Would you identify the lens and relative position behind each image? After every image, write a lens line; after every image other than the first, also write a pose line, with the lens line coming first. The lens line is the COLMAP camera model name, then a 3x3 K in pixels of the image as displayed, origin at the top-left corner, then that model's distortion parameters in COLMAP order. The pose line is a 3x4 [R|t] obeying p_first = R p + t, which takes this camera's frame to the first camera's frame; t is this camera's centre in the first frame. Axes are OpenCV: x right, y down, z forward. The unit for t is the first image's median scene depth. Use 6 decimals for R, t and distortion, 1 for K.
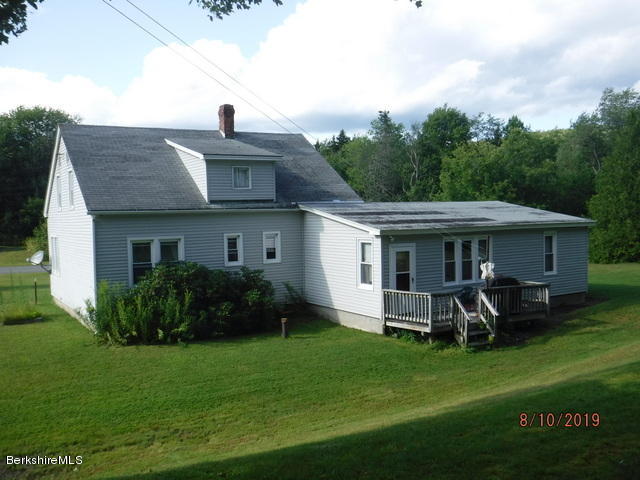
lens RADIAL K [[689.8, 0, 320.0], [0, 689.8, 240.0], [0, 0, 1]] dist [-0.110290, 0.024946]
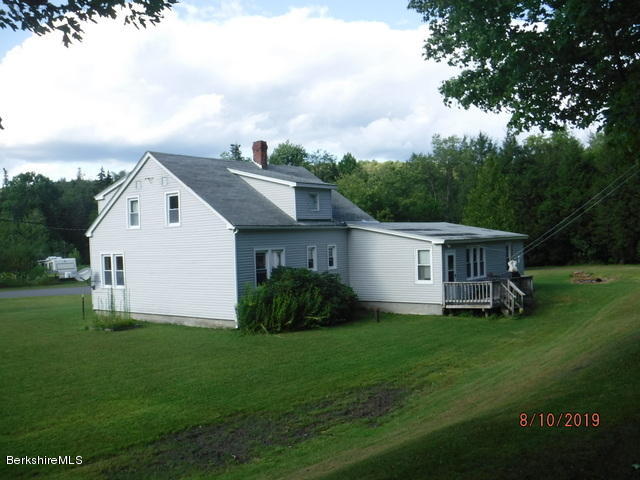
lens RADIAL K [[689.8, 0, 320.0], [0, 689.8, 240.0], [0, 0, 1]] dist [-0.110290, 0.024946]
pose [[0.919404, -0.008542, 0.393221, -0.619237], [0.025476, 0.998958, -0.037866, 0.029003], [-0.392488, 0.044832, 0.918664, -0.169509]]
